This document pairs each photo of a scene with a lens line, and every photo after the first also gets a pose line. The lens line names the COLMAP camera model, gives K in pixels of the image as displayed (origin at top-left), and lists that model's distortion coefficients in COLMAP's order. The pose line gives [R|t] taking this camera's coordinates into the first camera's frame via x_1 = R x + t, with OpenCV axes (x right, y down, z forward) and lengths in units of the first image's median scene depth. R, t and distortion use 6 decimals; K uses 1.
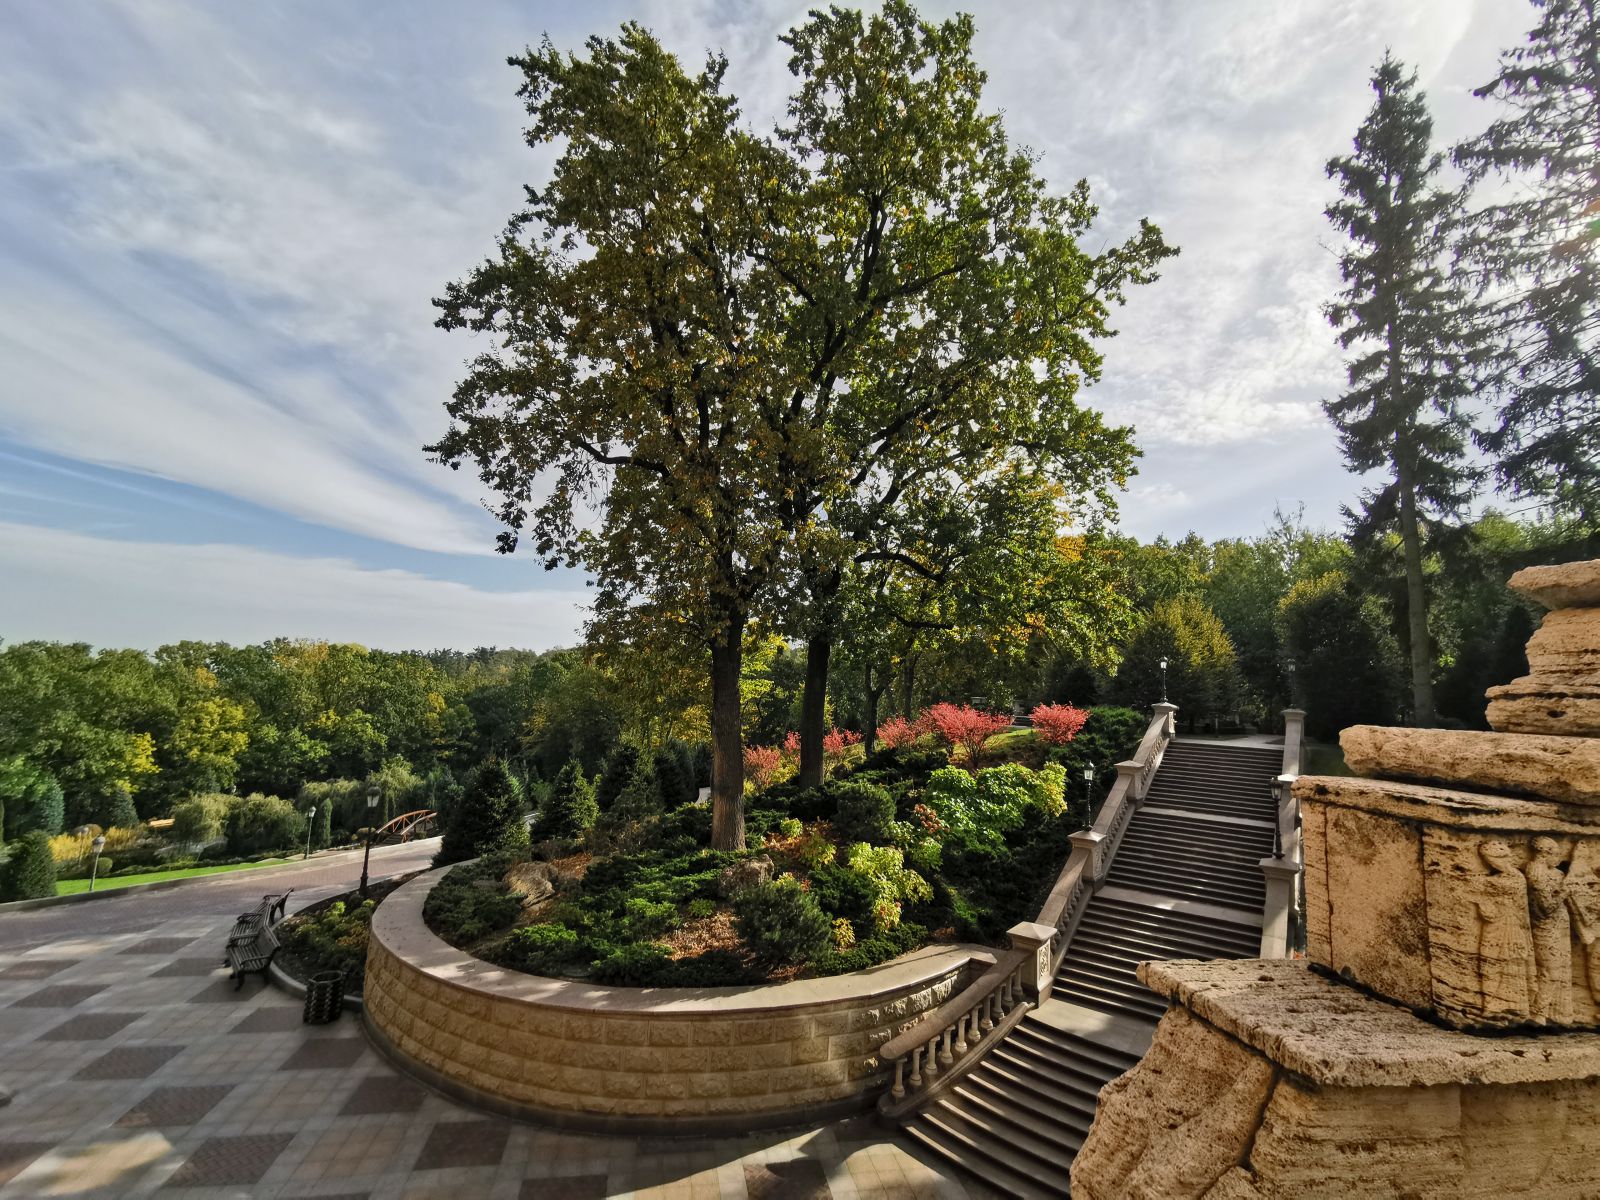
lens RADIAL K [[741.9, 0, 800.0], [0, 741.9, 600.0], [0, 0, 1]] dist [-0.002969, 0.013159]
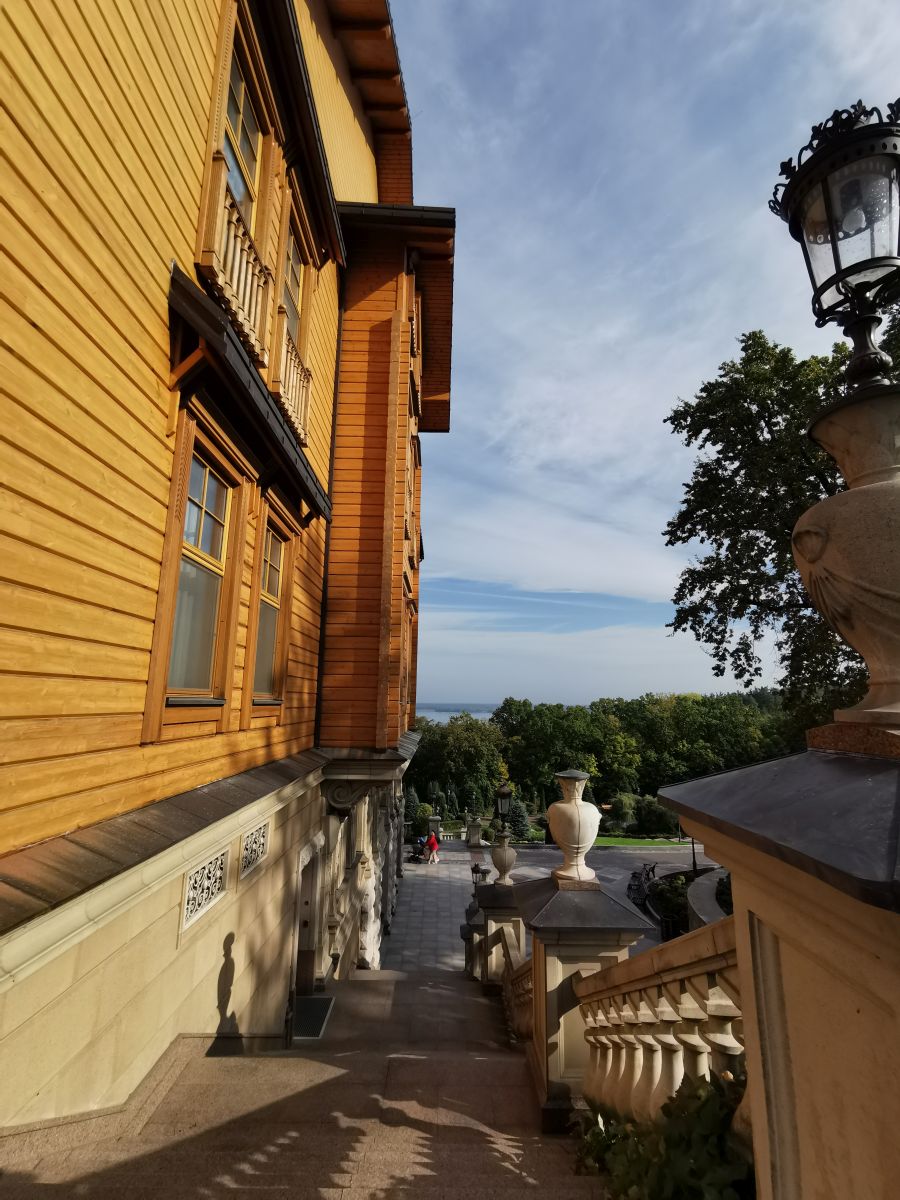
lens RADIAL K [[556.5, 0, 454.7], [0, 556.5, 602.0], [0, 0, 1]] dist [-0.002969, 0.013159]
pose [[0.577478, -0.189419, -0.794128, 0.061678], [0.123428, 0.981788, -0.144425, -0.026292], [0.807022, -0.014615, 0.590340, -0.048861]]
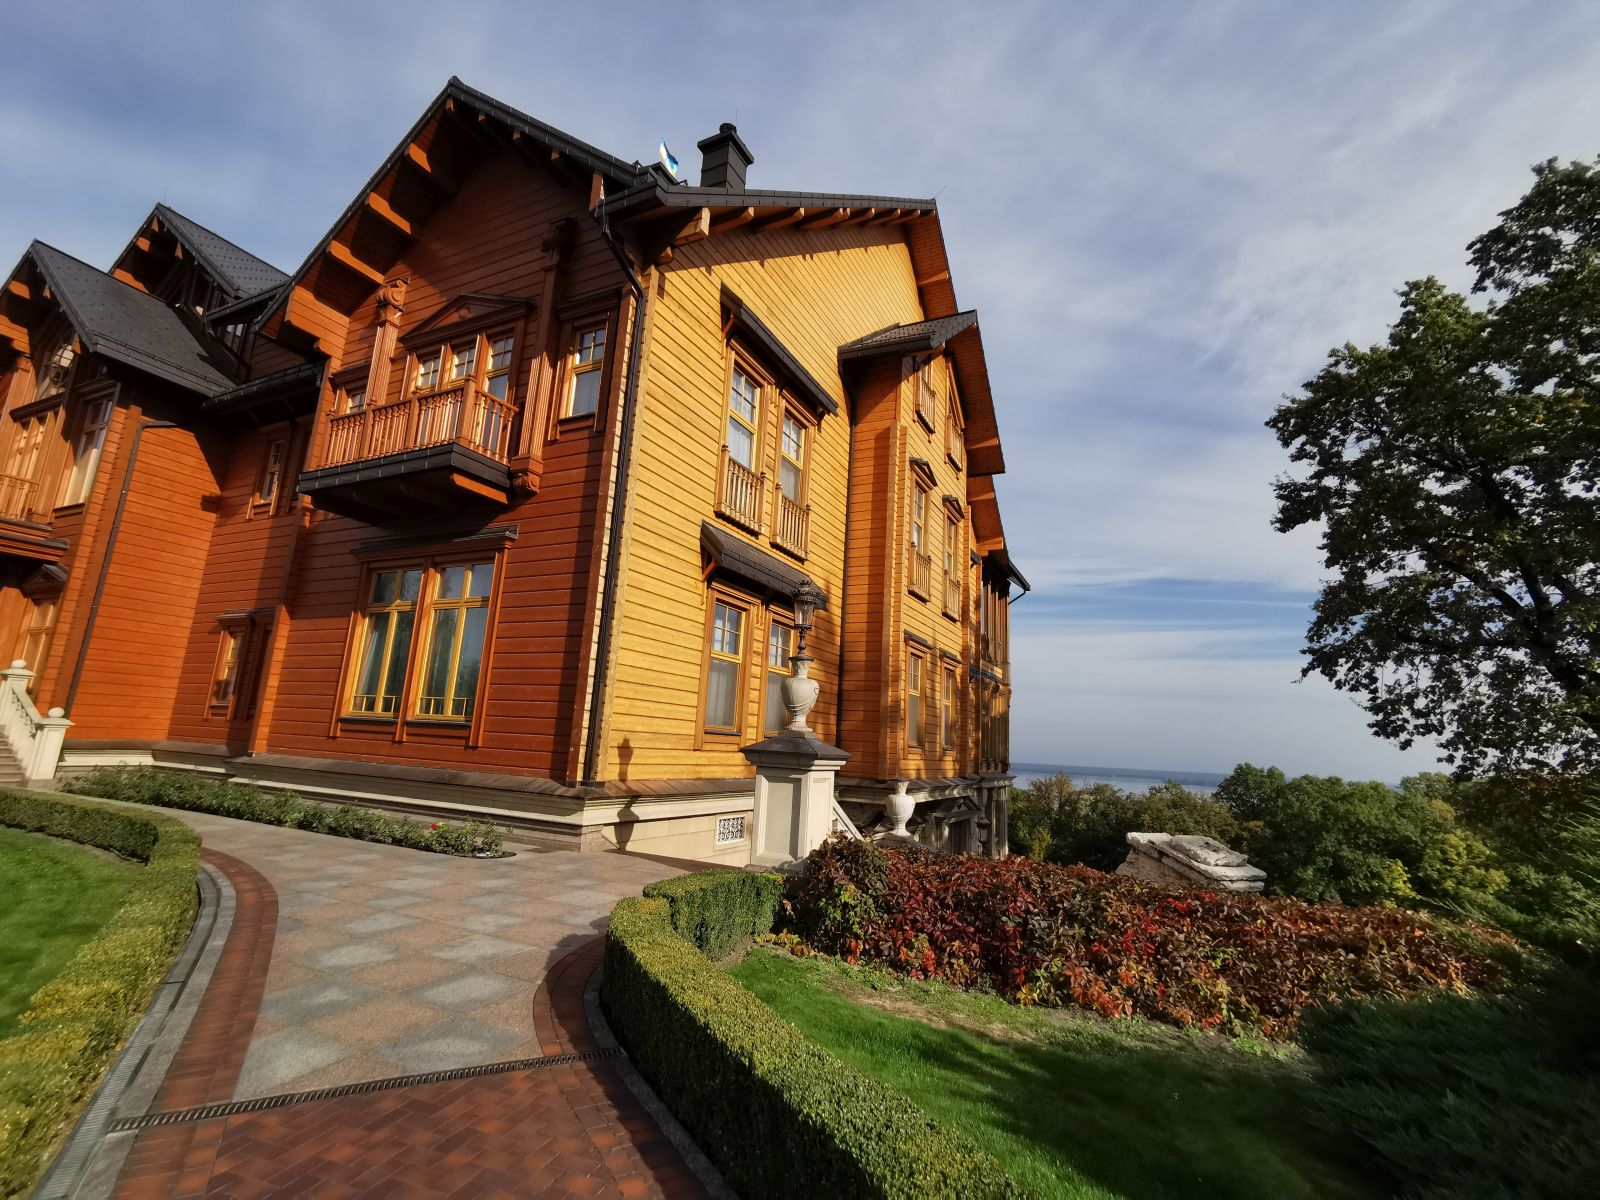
lens RADIAL K [[741.9, 0, 800.0], [0, 741.9, 600.0], [0, 0, 1]] dist [-0.002969, 0.013159]
pose [[0.140678, -0.237052, -0.961258, 0.166688], [0.080487, 0.970438, -0.227536, -0.017010], [0.986778, -0.045360, 0.155599, -0.042198]]
